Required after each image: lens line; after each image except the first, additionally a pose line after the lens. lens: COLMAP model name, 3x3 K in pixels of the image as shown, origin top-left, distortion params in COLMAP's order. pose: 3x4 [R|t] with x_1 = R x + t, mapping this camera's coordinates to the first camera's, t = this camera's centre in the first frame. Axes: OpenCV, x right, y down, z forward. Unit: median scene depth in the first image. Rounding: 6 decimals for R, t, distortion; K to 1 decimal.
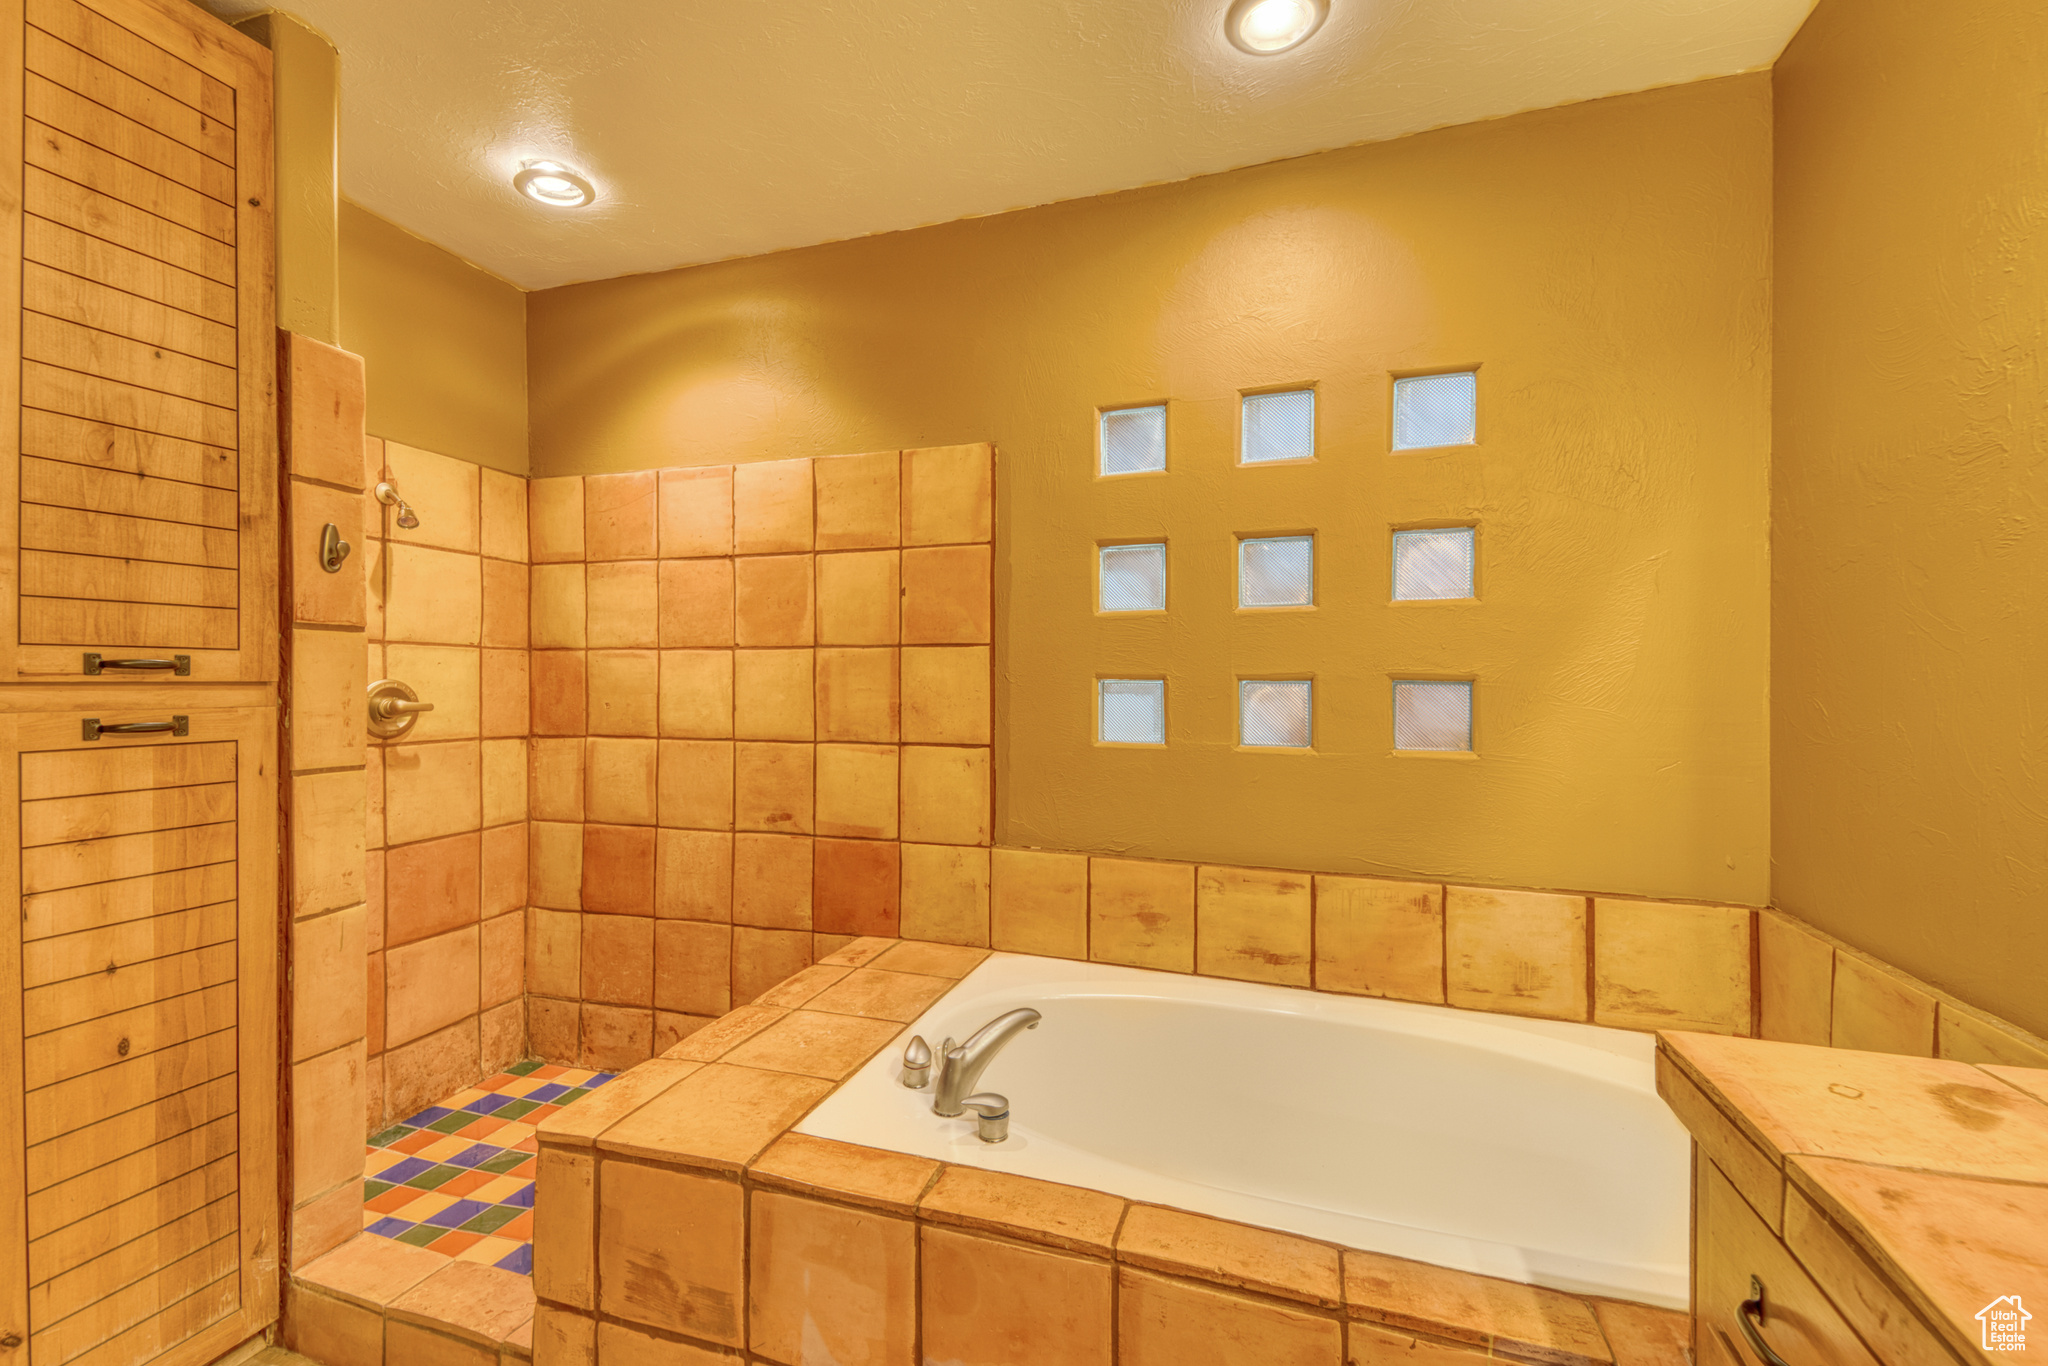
lens RADIAL K [[844.8, 0, 1021.8], [0, 844.8, 680.5], [0, 0, 1]] dist [0.076600, -0.034077]
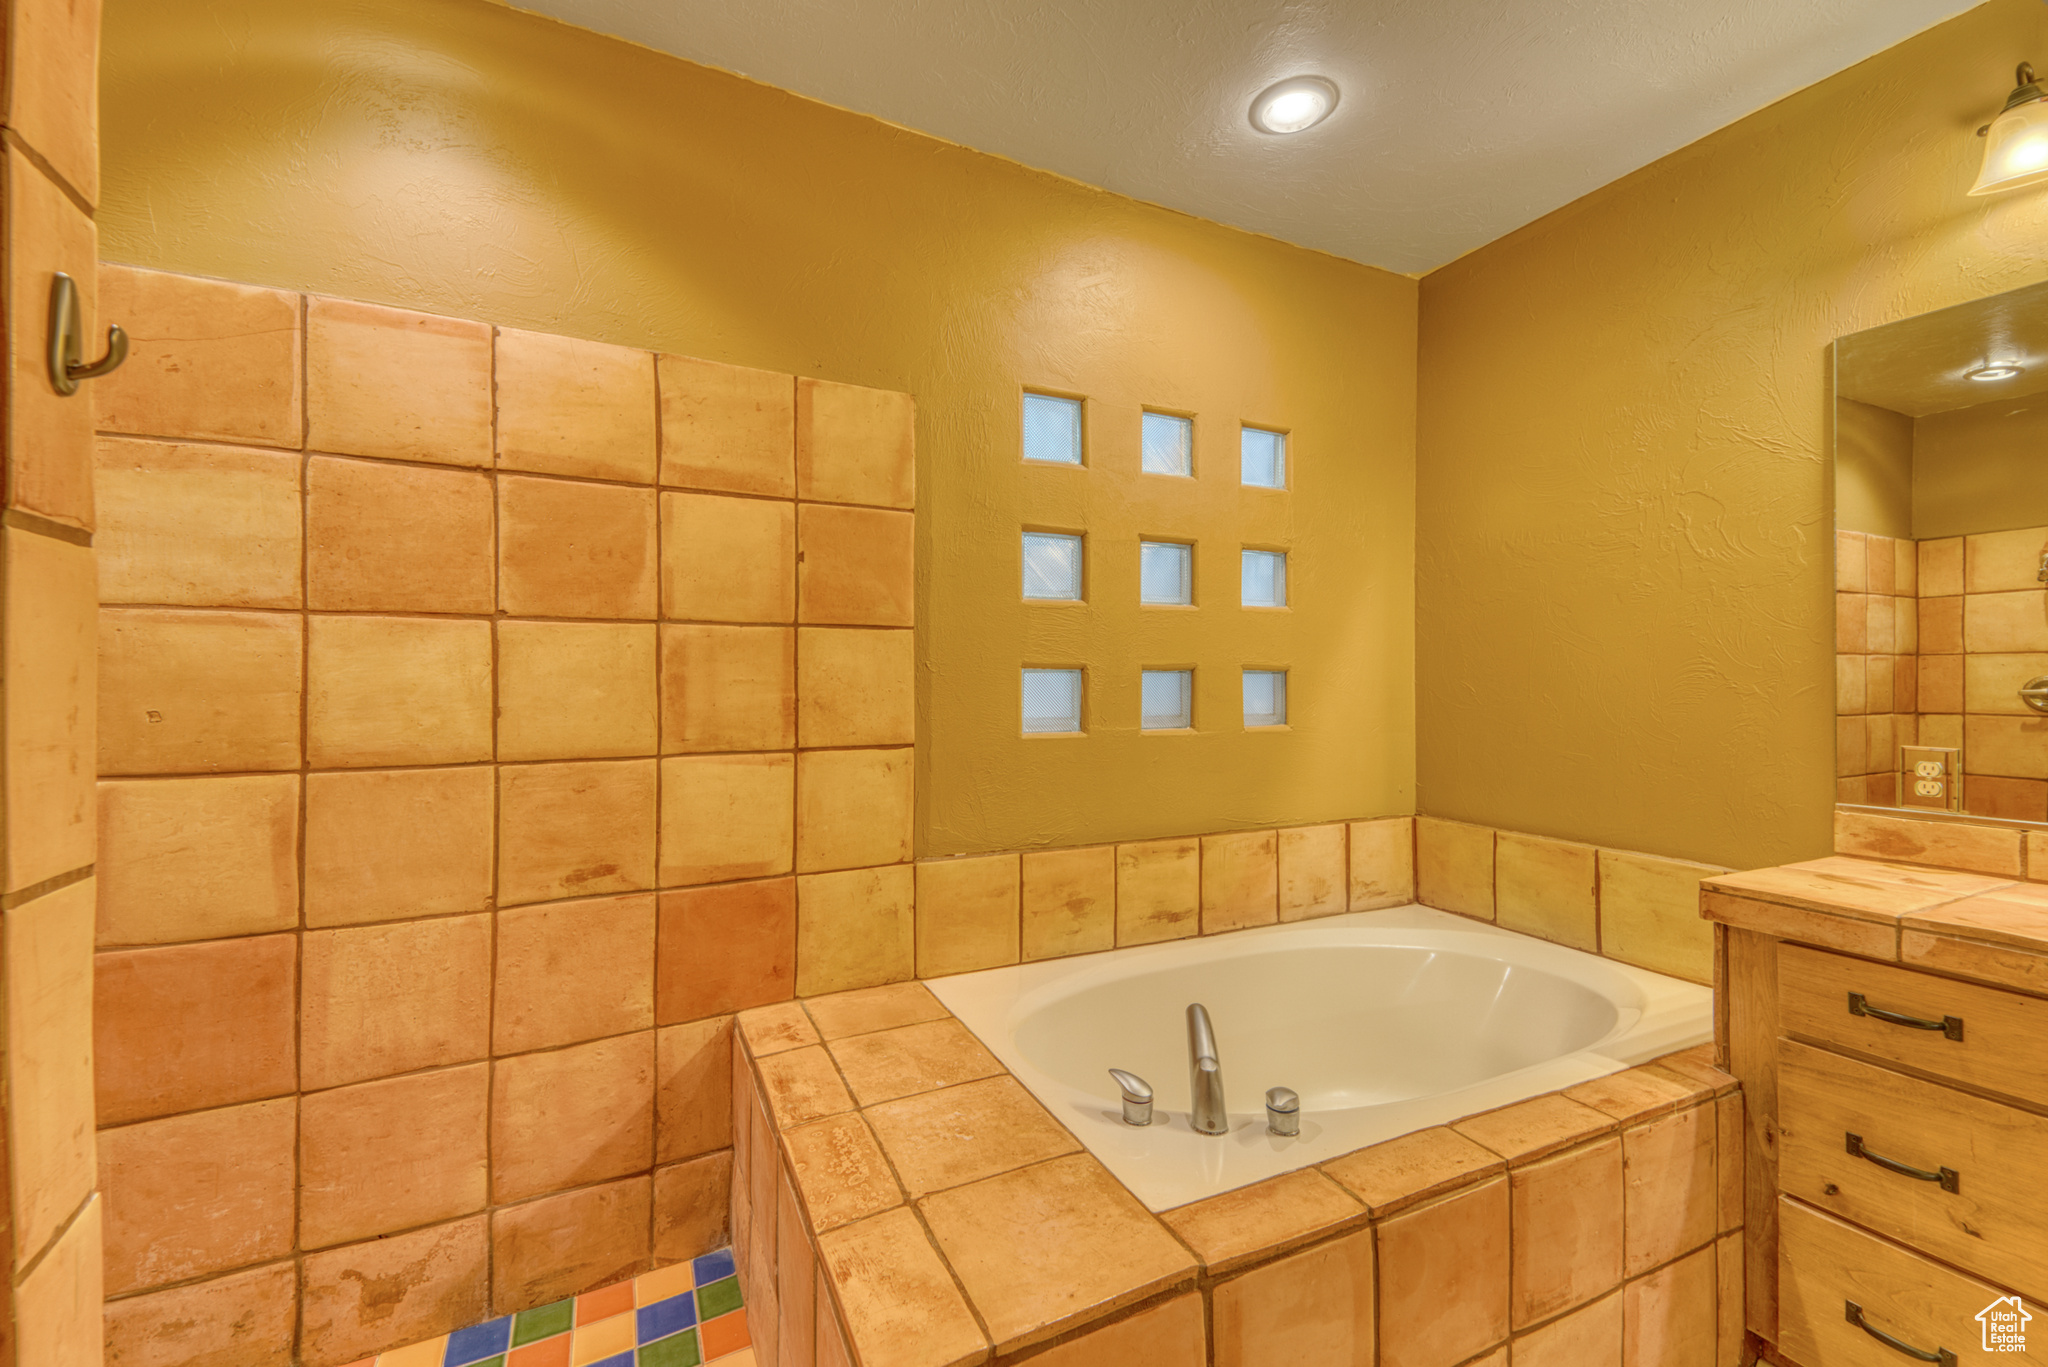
lens RADIAL K [[846.1, 0, 1027.6], [0, 846.1, 671.8], [0, 0, 1]] dist [0.088185, -0.044699]
pose [[0.712699, 0.002420, 0.701466, -0.581747], [0.000705, 0.999991, -0.004166, 0.006109], [-0.701470, 0.003463, 0.712691, 0.306700]]
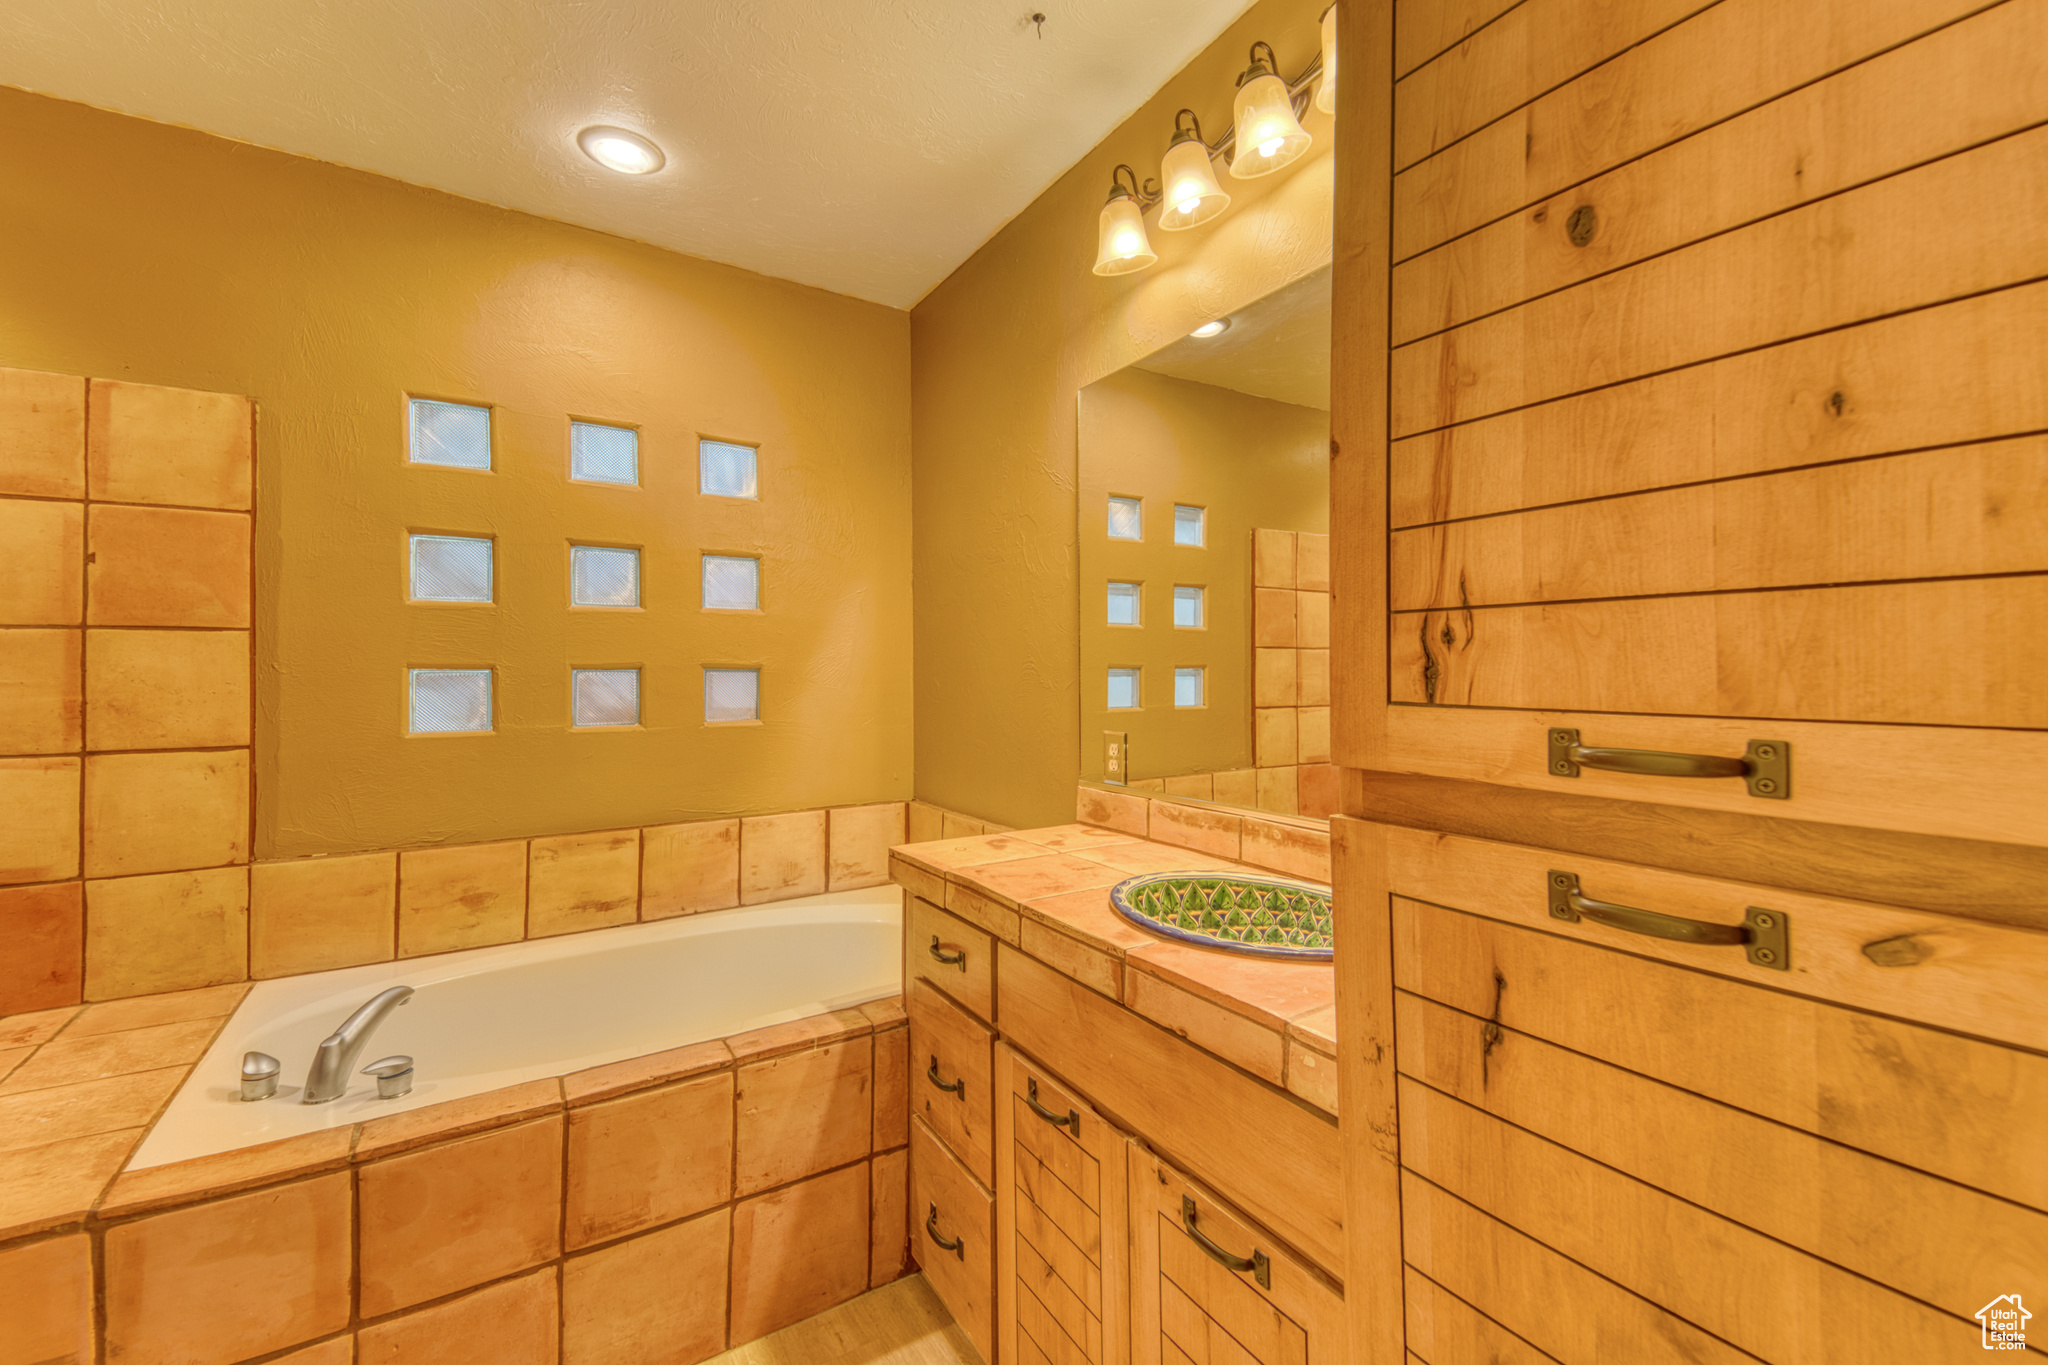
lens RADIAL K [[853.8, 0, 1033.3], [0, 853.8, 660.4], [0, 0, 1]] dist [0.080006, -0.035568]
pose [[0.633756, 0.004675, 0.773519, -0.239837], [0.005465, 0.999930, -0.010521, 0.003045], [-0.773514, 0.010895, 0.633686, -0.200509]]
